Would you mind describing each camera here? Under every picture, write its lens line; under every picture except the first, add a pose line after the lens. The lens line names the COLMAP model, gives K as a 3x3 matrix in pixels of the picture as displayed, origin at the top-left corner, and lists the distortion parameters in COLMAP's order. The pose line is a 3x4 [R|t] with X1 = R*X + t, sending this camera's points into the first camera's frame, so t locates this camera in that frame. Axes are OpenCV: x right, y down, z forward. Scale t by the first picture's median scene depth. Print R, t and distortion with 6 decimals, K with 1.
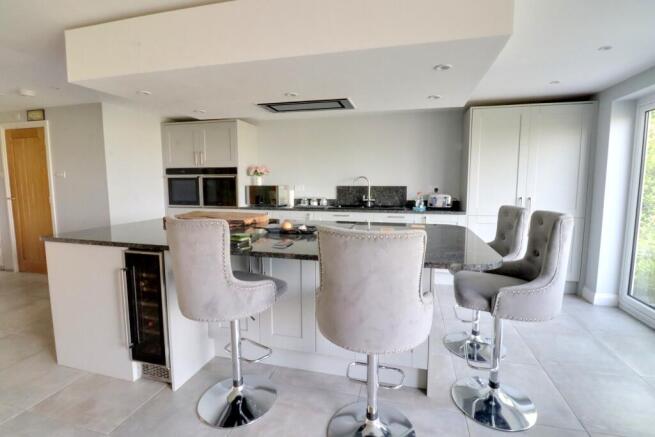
lens RADIAL K [[305.7, 0, 336.6], [0, 305.7, 214.0], [0, 0, 1]] dist [0.002723, -0.014037]
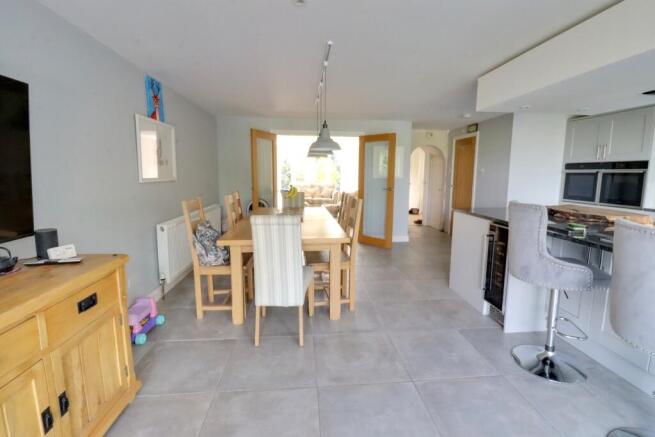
lens RADIAL K [[305.7, 0, 336.6], [0, 305.7, 214.0], [0, 0, 1]] dist [0.002723, -0.014037]
pose [[0.345833, 0.127261, -0.929626, 0.363196], [-0.110212, 0.989411, 0.094444, 0.018578], [0.931801, 0.069794, 0.356197, -0.186780]]
